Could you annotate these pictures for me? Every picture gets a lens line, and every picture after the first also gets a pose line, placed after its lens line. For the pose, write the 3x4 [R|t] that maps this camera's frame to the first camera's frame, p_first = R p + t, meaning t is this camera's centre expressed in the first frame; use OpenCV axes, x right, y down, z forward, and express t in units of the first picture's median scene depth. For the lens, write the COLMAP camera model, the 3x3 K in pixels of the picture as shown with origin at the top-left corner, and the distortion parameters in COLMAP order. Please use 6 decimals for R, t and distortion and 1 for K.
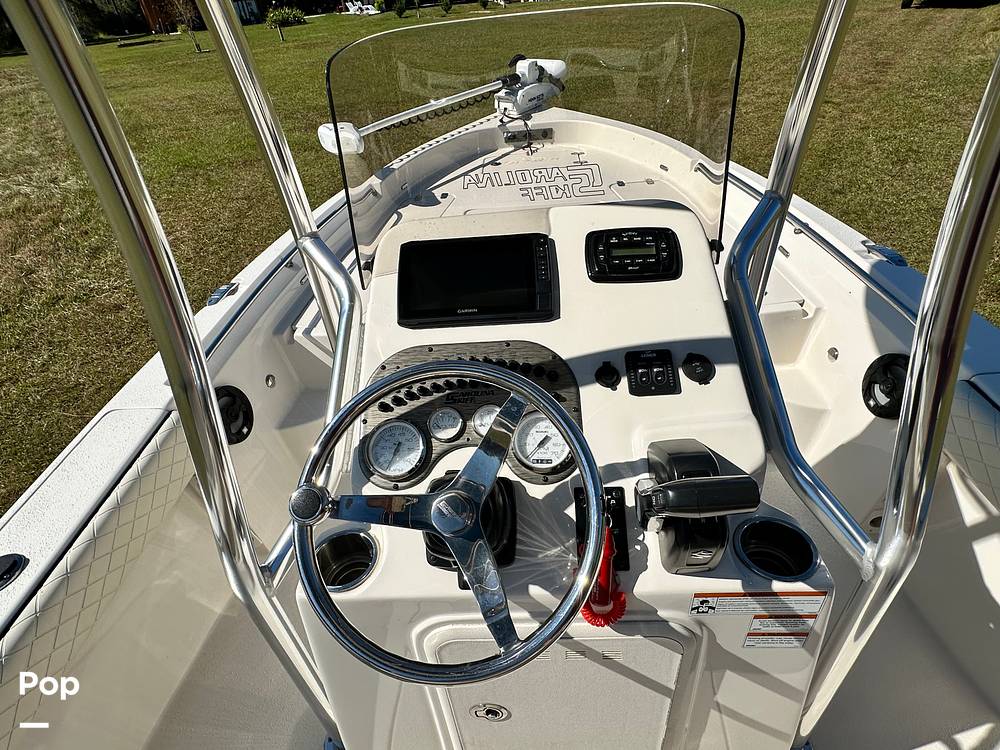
lens RADIAL K [[550.1, 0, 495.6], [0, 550.1, 387.4], [0, 0, 1]] dist [-0.001217, -0.000364]
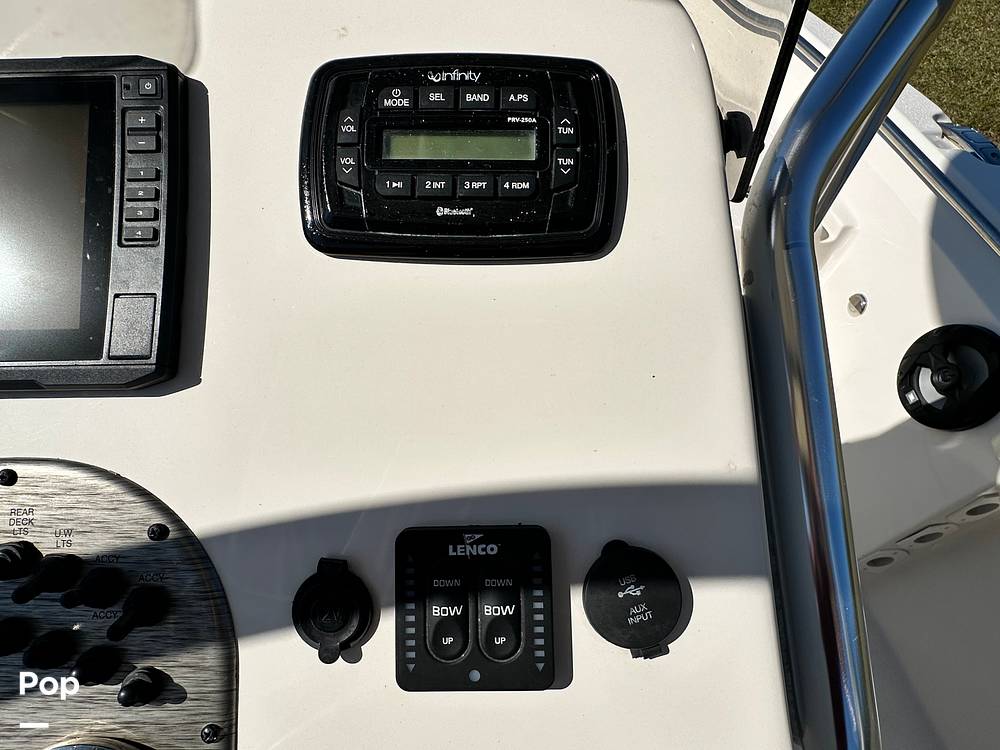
lens RADIAL K [[549.9, 0, 486.5], [0, 549.9, 404.6], [0, 0, 1]] dist [-0.002376, 0.000636]
pose [[0.997525, 0.012927, 0.069121, 0.127781], [-0.030672, 0.964511, 0.262254, -0.100399], [-0.063277, -0.263724, 0.962520, 0.358564]]
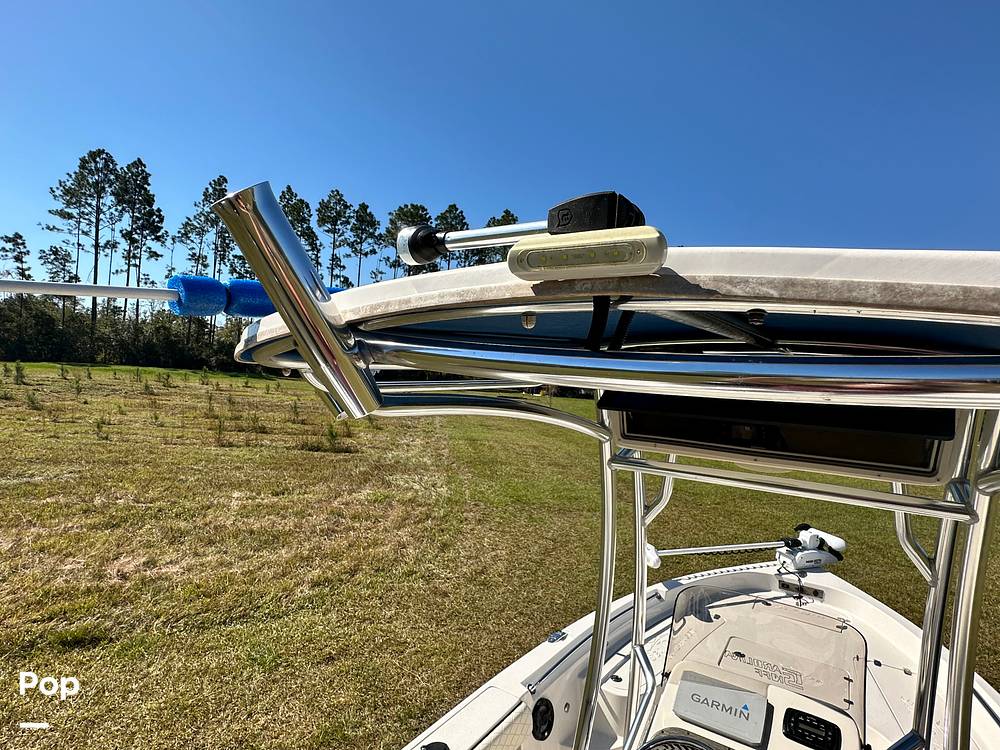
lens RADIAL K [[550.1, 0, 495.6], [0, 550.1, 387.4], [0, 0, 1]] dist [-0.001217, -0.000364]
pose [[0.849949, 0.161028, -0.501654, 0.045018], [-0.420200, 0.781570, -0.461064, 0.083284], [0.317833, 0.602676, 0.731959, -0.742909]]
